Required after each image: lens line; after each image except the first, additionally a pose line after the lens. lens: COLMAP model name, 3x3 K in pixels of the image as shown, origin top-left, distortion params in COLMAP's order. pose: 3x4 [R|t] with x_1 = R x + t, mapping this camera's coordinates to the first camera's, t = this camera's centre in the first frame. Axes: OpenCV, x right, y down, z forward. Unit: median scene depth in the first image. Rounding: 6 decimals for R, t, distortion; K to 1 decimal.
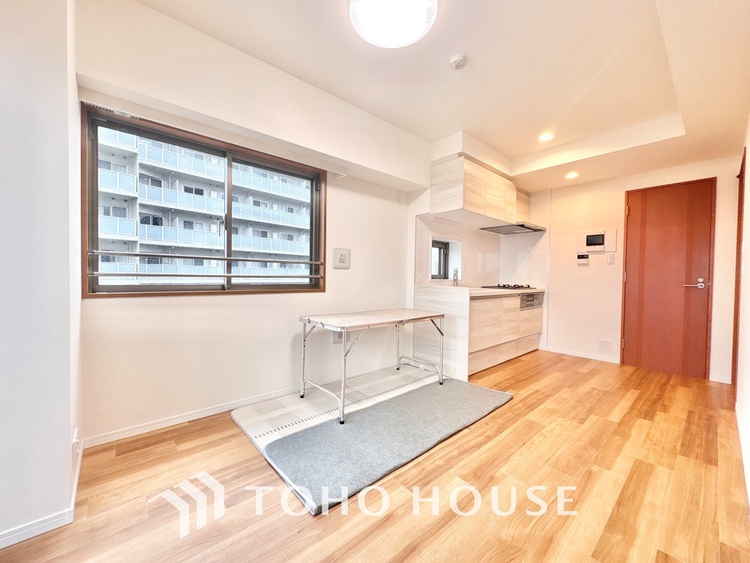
lens RADIAL K [[298.1, 0, 374.4], [0, 298.1, 281.2], [0, 0, 1]] dist [-0.000590, -0.000585]
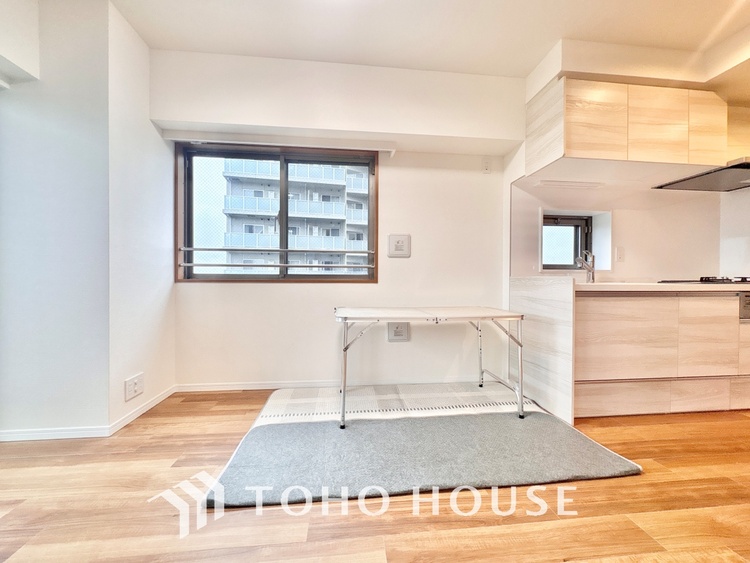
lens RADIAL K [[298.1, 0, 375.5], [0, 298.1, 281.2], [0, 0, 1]] dist [-0.000590, -0.000585]
pose [[0.817817, -0.007406, -0.575431, 0.359030], [-0.003455, 0.999836, -0.017777, 0.046908], [0.575468, 0.016527, 0.817657, 0.251930]]
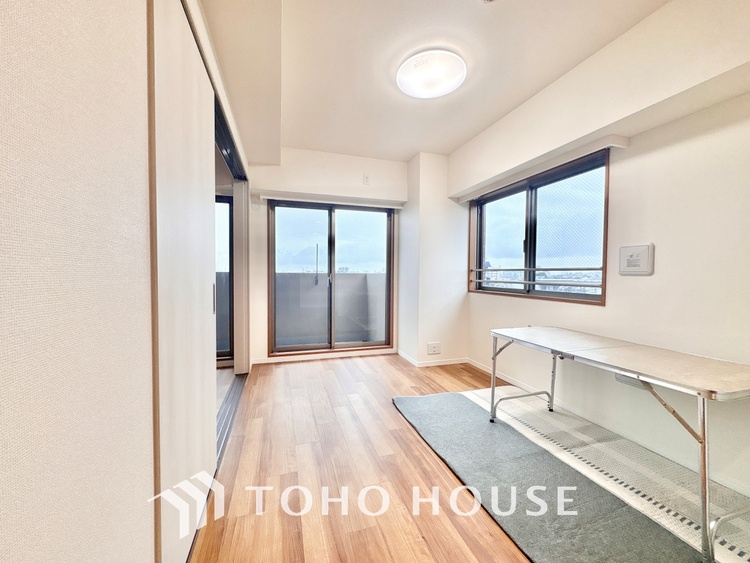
lens RADIAL K [[298.1, 0, 374.6], [0, 298.1, 282.2], [0, 0, 1]] dist [-0.000590, -0.000585]
pose [[-0.404733, 0.009397, -0.914386, 0.778226], [-0.028344, 0.999338, 0.022816, -0.026580], [0.913995, 0.035152, -0.404199, 0.776422]]
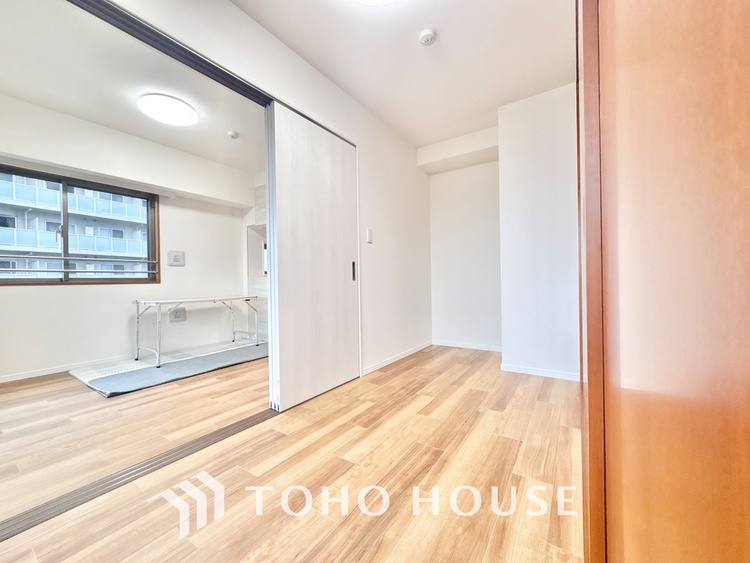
lens RADIAL K [[298.1, 0, 375.3], [0, 298.1, 281.9], [0, 0, 1]] dist [-0.000590, -0.000585]
pose [[0.966662, -0.031016, 0.254168, 0.431544], [0.034176, 0.999384, -0.008026, 0.073310], [-0.253763, 0.016445, 0.967127, -0.541115]]
